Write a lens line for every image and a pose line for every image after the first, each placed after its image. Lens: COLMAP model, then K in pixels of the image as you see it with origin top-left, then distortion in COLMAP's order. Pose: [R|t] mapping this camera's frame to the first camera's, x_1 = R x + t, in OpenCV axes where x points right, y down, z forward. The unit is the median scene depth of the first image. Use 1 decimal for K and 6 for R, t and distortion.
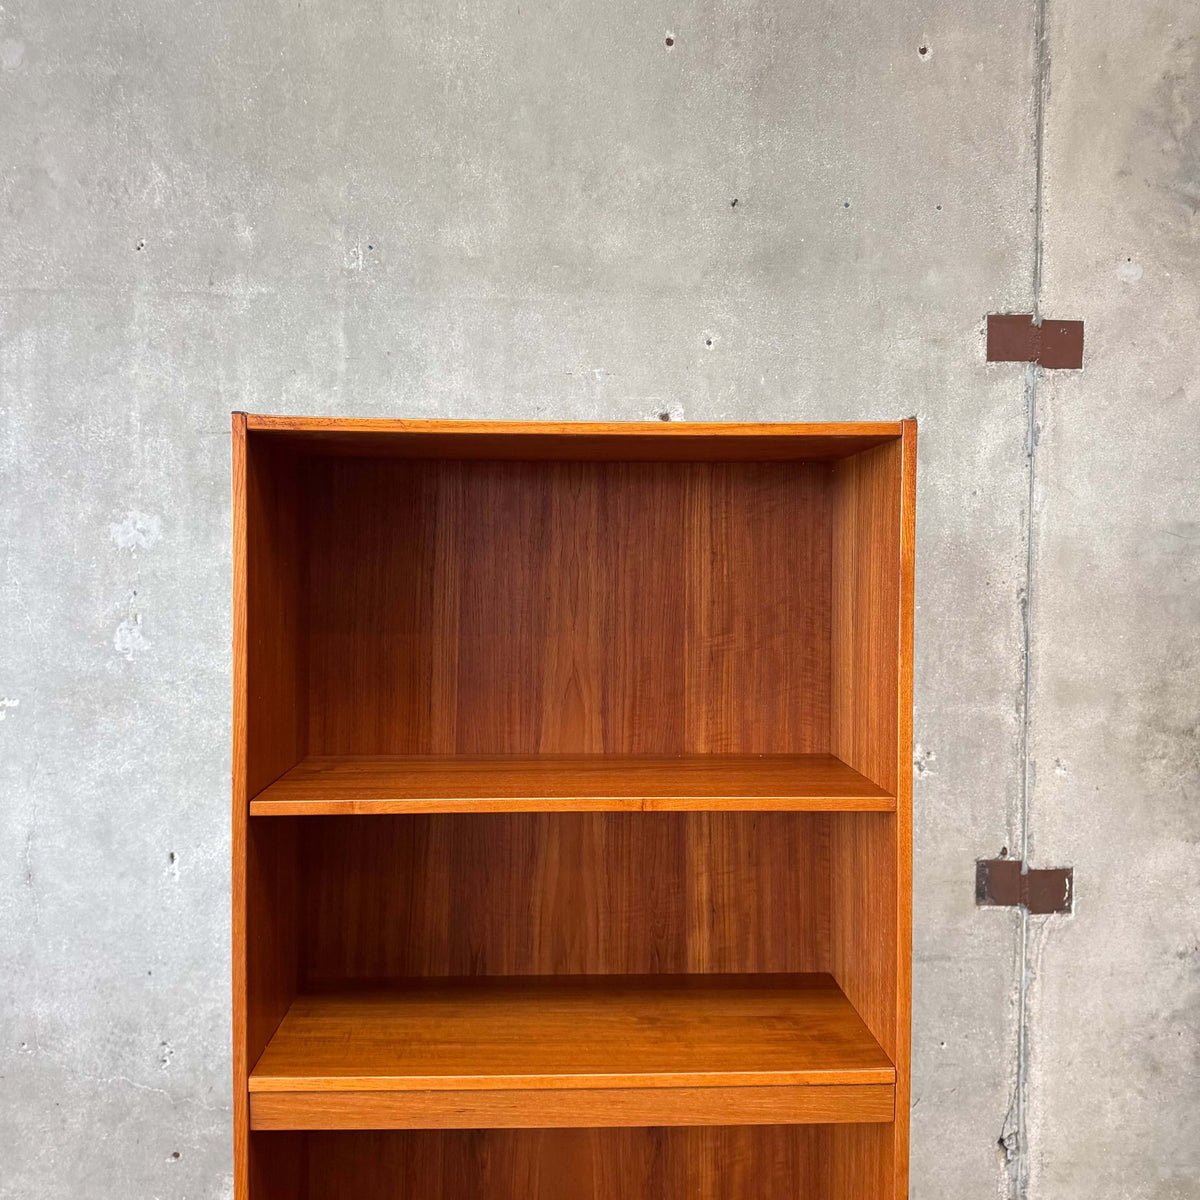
lens RADIAL K [[1128.3, 0, 599.7], [0, 1128.3, 607.2], [0, 0, 1]] dist [0.012893, 0.000000]
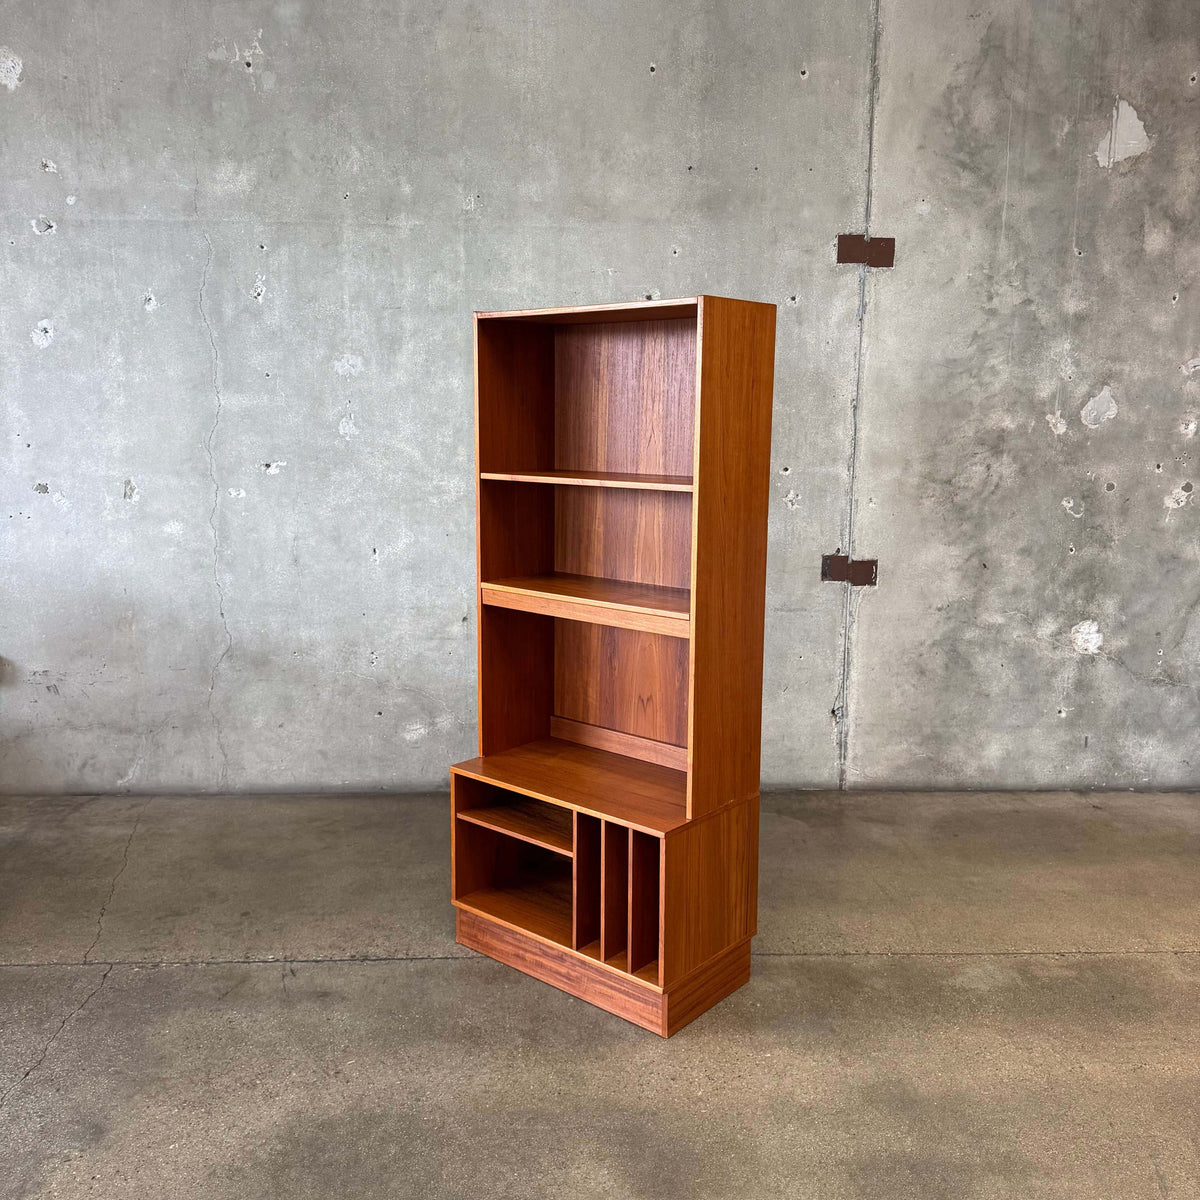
lens RADIAL K [[1128.3, 0, 600.0], [0, 1128.3, 618.1], [0, 0, 1]] dist [0.012893, 0.000000]
pose [[0.999952, 0.001087, -0.009722, 0.000553], [0.000365, 0.988977, 0.148068, 0.061125], [0.009776, -0.148065, 0.988929, -0.784914]]
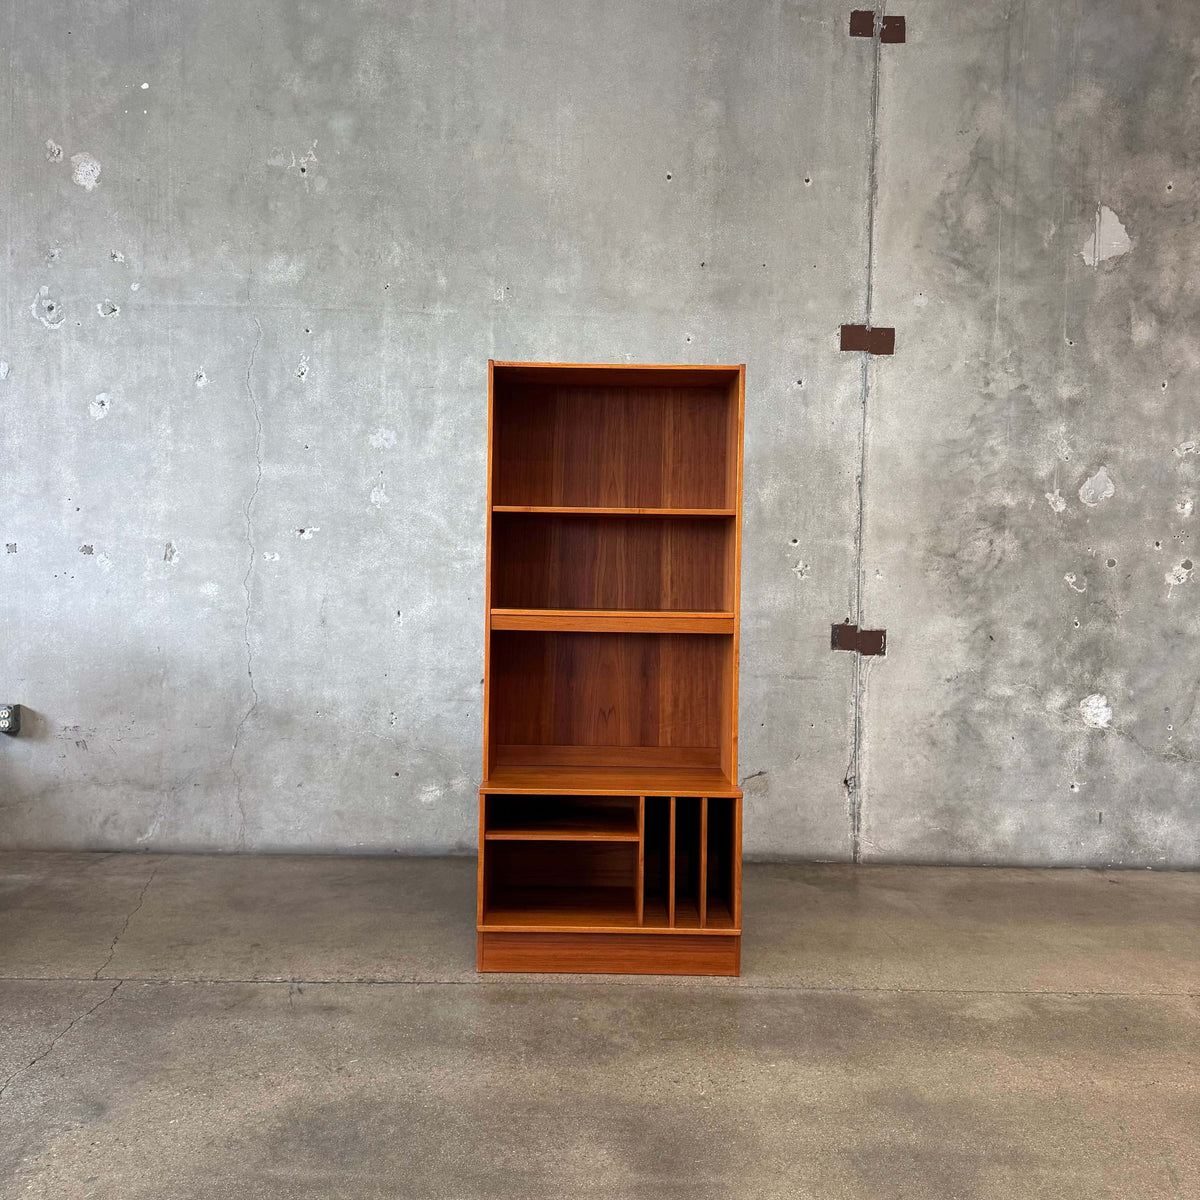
lens RADIAL K [[1128.3, 0, 597.5], [0, 1128.3, 620.1], [0, 0, 1]] dist [0.012893, 0.000000]
pose [[0.999323, 0.012745, -0.034508, 0.017661], [-0.012530, 0.999901, 0.006447, 0.214876], [0.034586, -0.006010, 0.999384, -0.851666]]
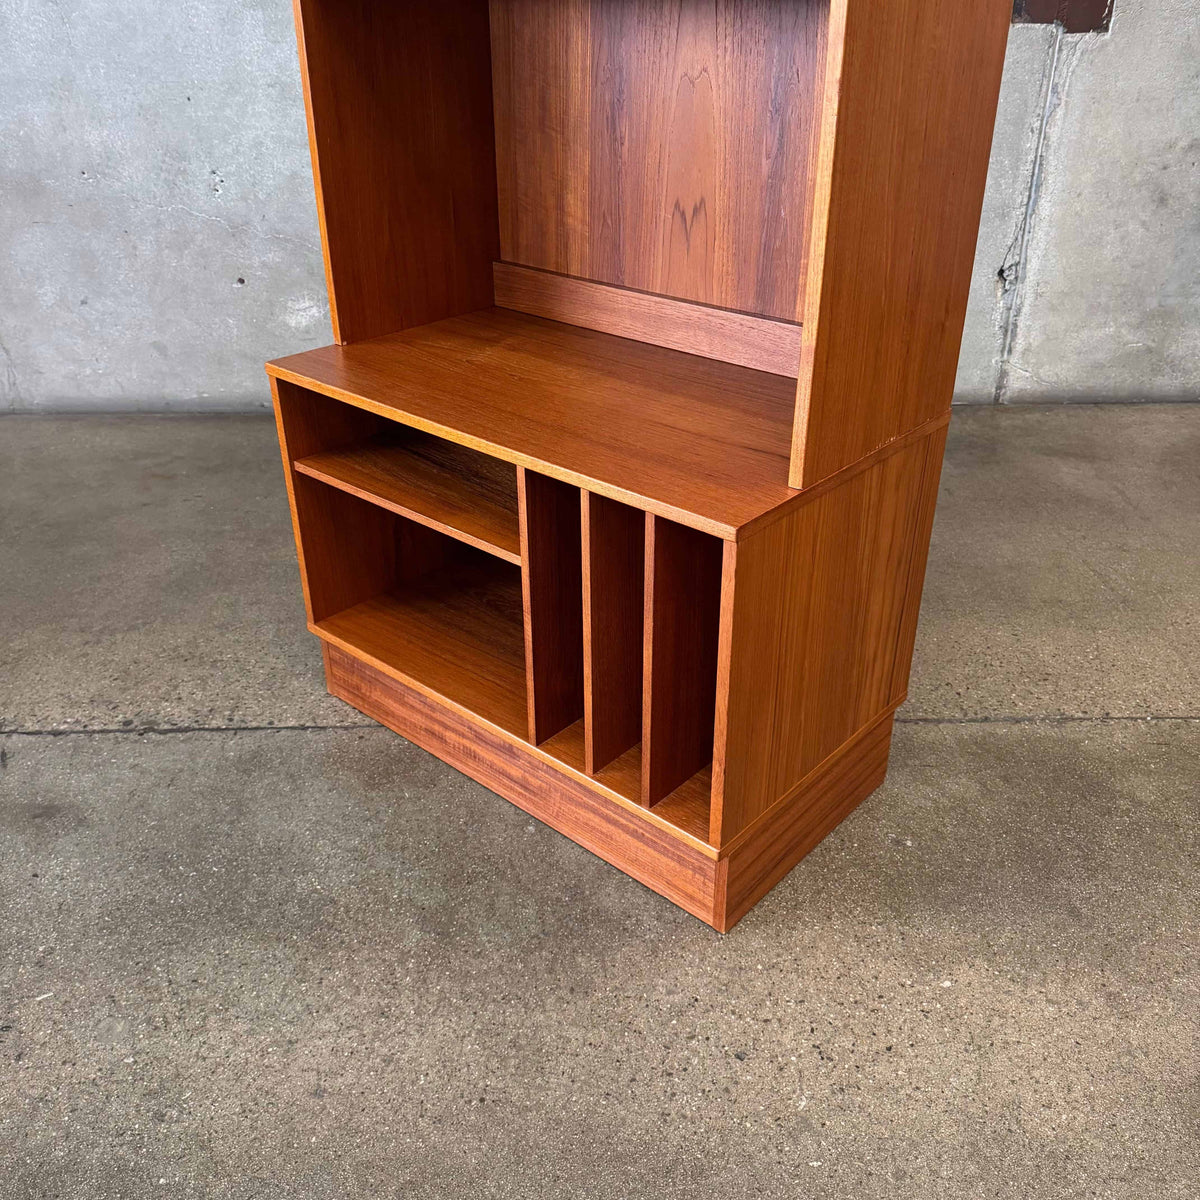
lens RADIAL K [[1147.3, 0, 600.3], [0, 1147.3, 607.1], [0, 0, 1]] dist [-0.000227, 0.000000]
pose [[0.999274, 0.003794, -0.037906, 0.018679], [0.013889, 0.890252, 0.455257, 0.264354], [0.035473, -0.455453, 0.889553, -0.126271]]
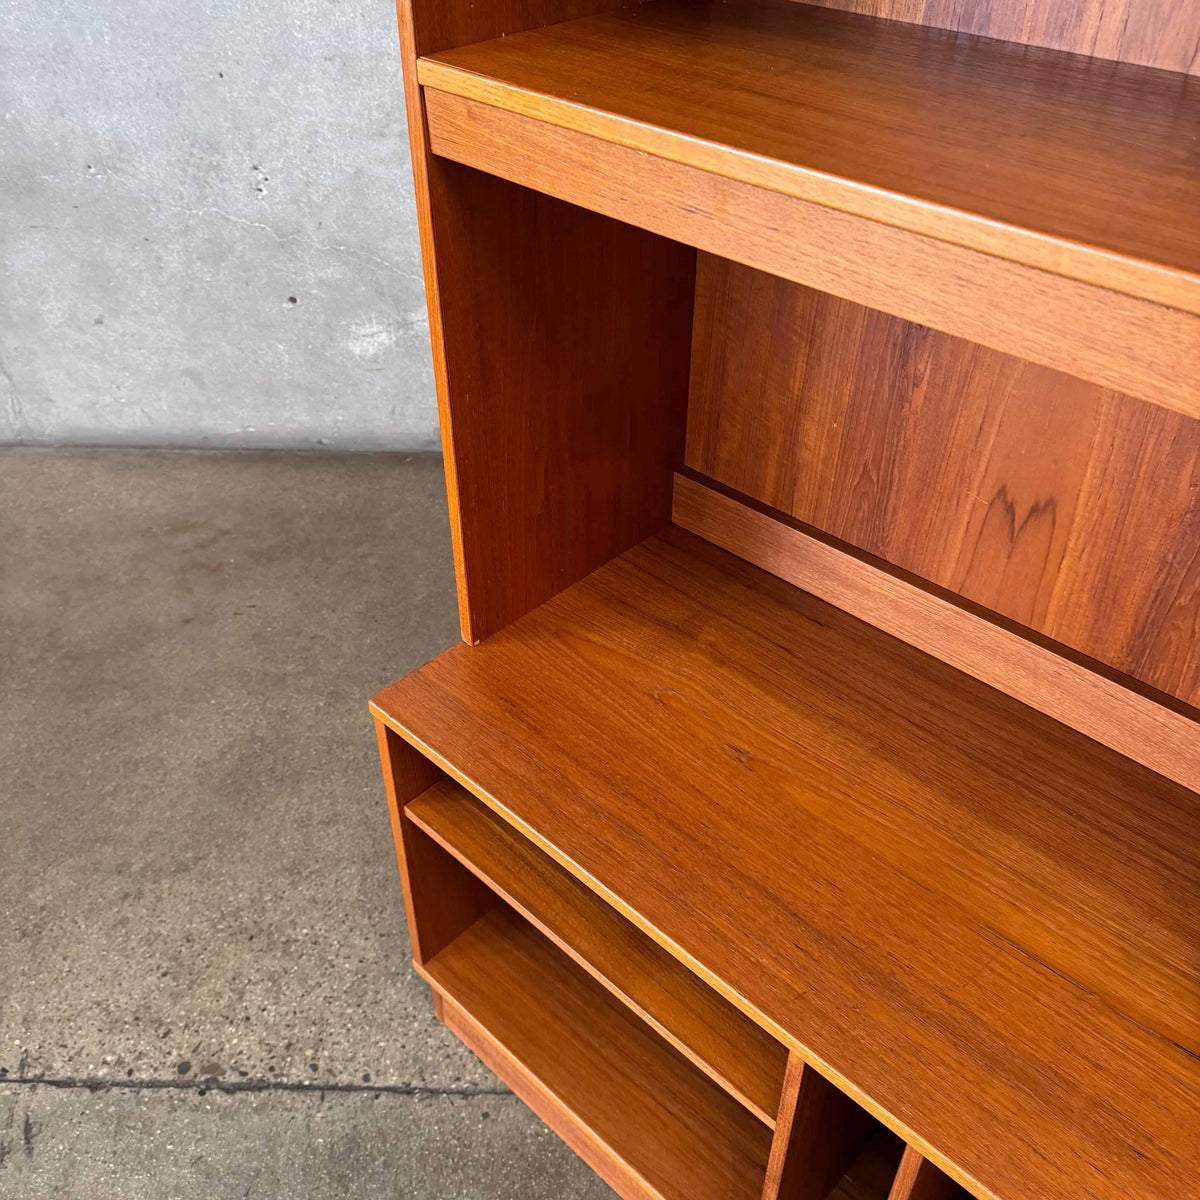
lens RADIAL K [[1144.2, 0, 591.2], [0, 1144.2, 601.4], [0, 0, 1]] dist [-0.011550, 0.000000]
pose [[0.996996, 0.033472, -0.069847, -0.075409], [0.015215, 0.799583, 0.600362, 0.145460], [0.075944, -0.599622, 0.796672, 0.175981]]
